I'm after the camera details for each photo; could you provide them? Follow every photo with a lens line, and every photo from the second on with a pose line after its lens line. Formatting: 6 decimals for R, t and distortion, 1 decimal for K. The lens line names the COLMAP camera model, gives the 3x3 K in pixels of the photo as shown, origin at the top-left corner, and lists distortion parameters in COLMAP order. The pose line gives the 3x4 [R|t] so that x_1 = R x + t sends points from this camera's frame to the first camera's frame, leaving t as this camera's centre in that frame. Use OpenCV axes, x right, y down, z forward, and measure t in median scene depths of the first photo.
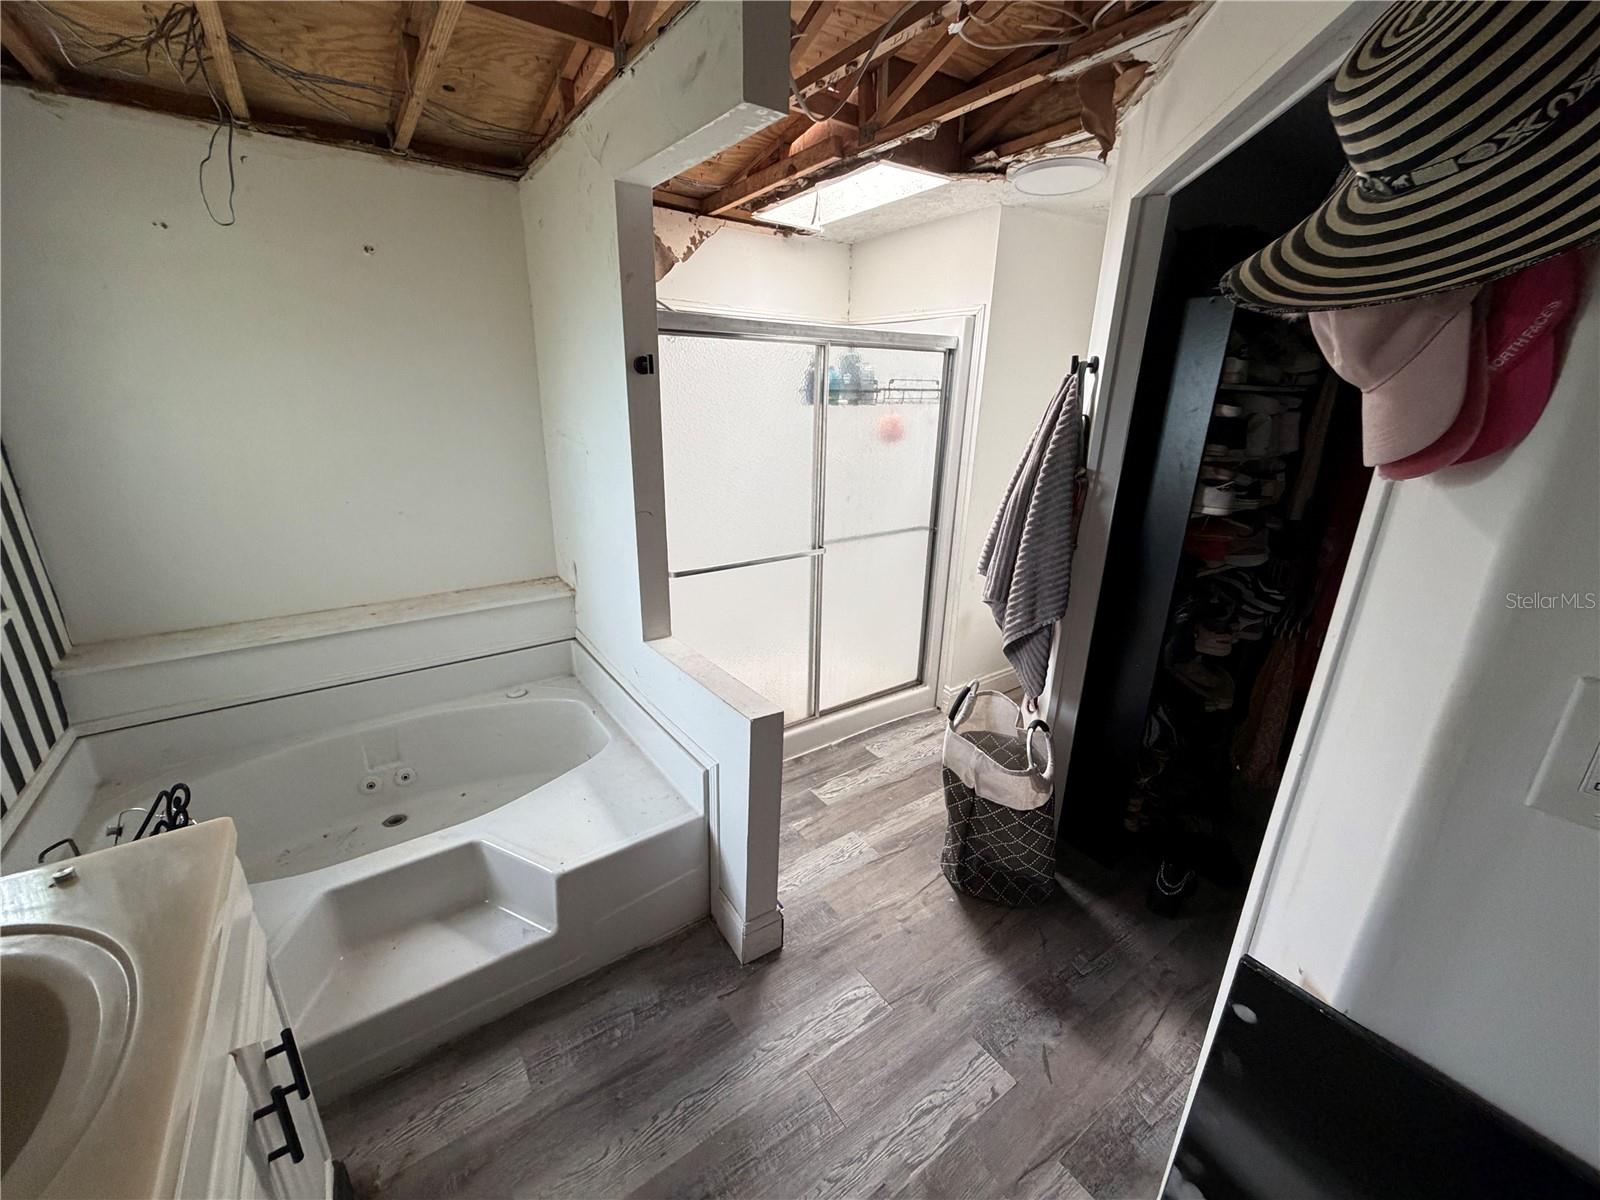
lens RADIAL K [[637.3, 0, 786.9], [0, 637.3, 594.6], [0, 0, 1]] dist [-0.001028, -0.000097]
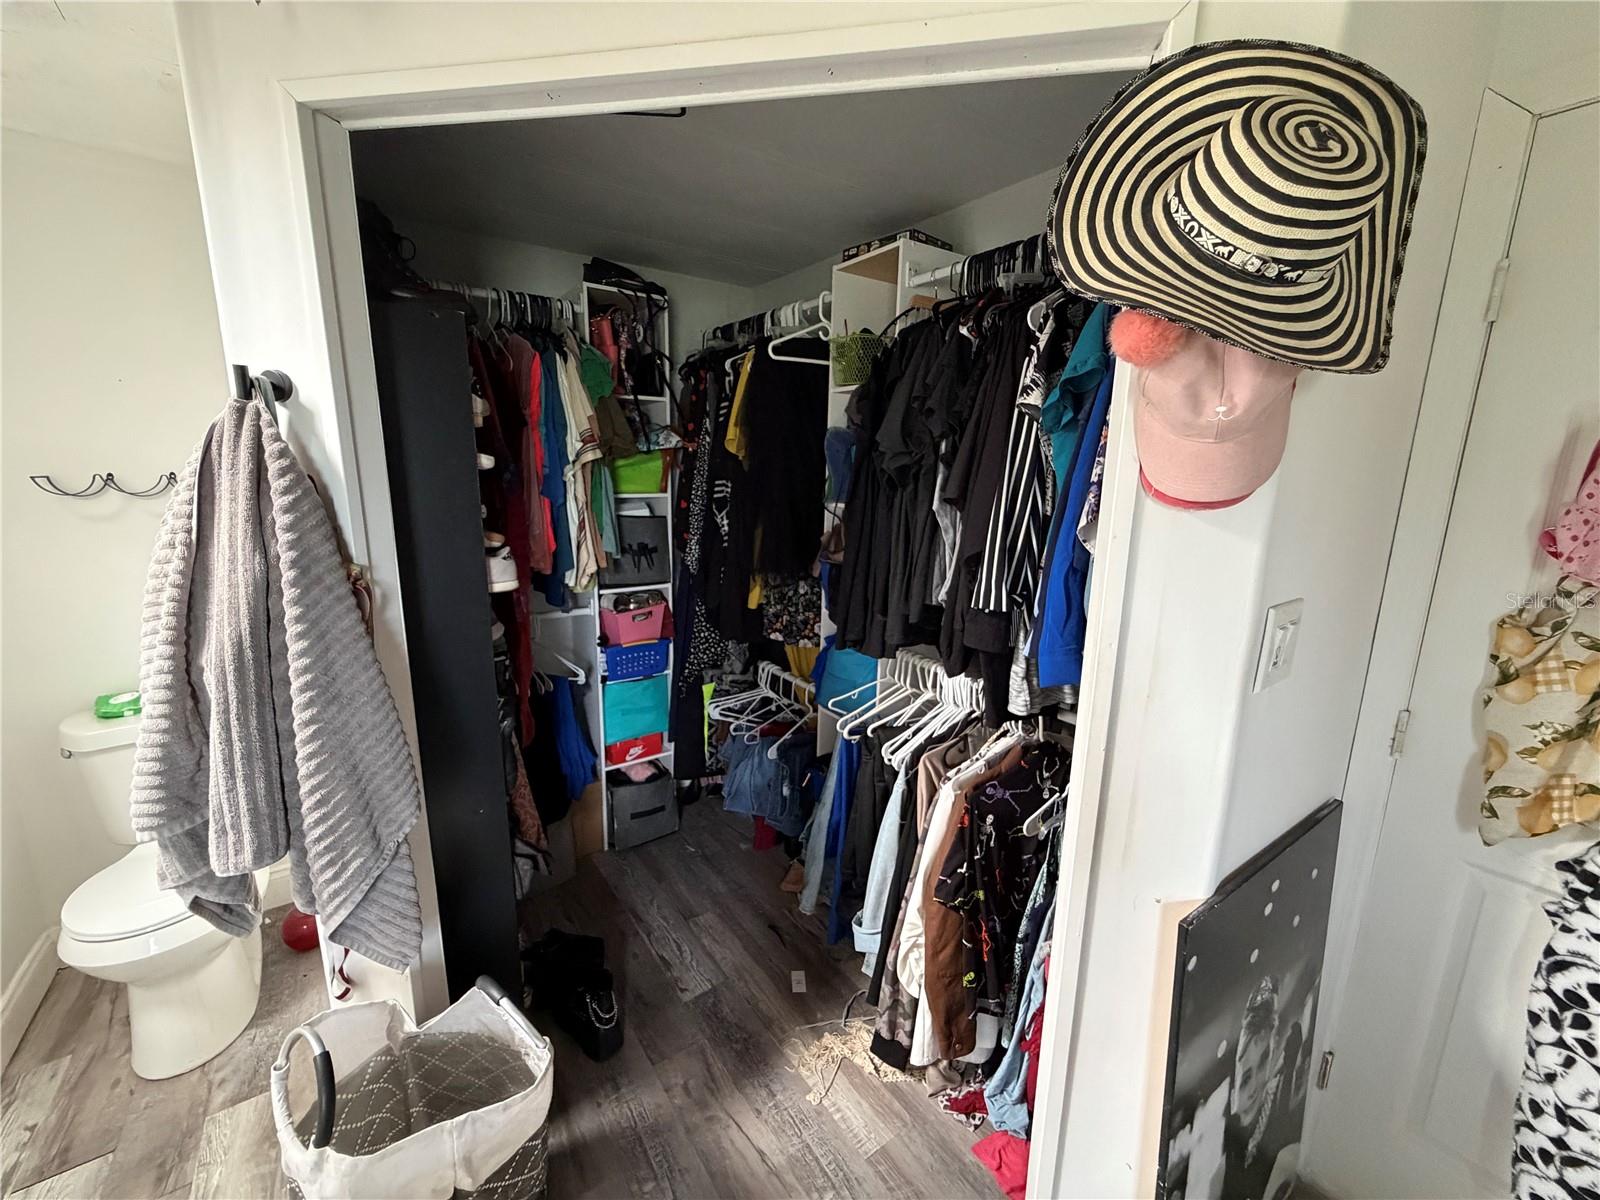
lens RADIAL K [[637.3, 0, 786.9], [0, 637.3, 594.6], [0, 0, 1]] dist [-0.001028, -0.000097]
pose [[-0.000277, -0.229127, 0.973396, -0.100017], [0.289693, 0.931638, 0.219380, -0.186292], [-0.957120, 0.282047, 0.066119, 0.594113]]
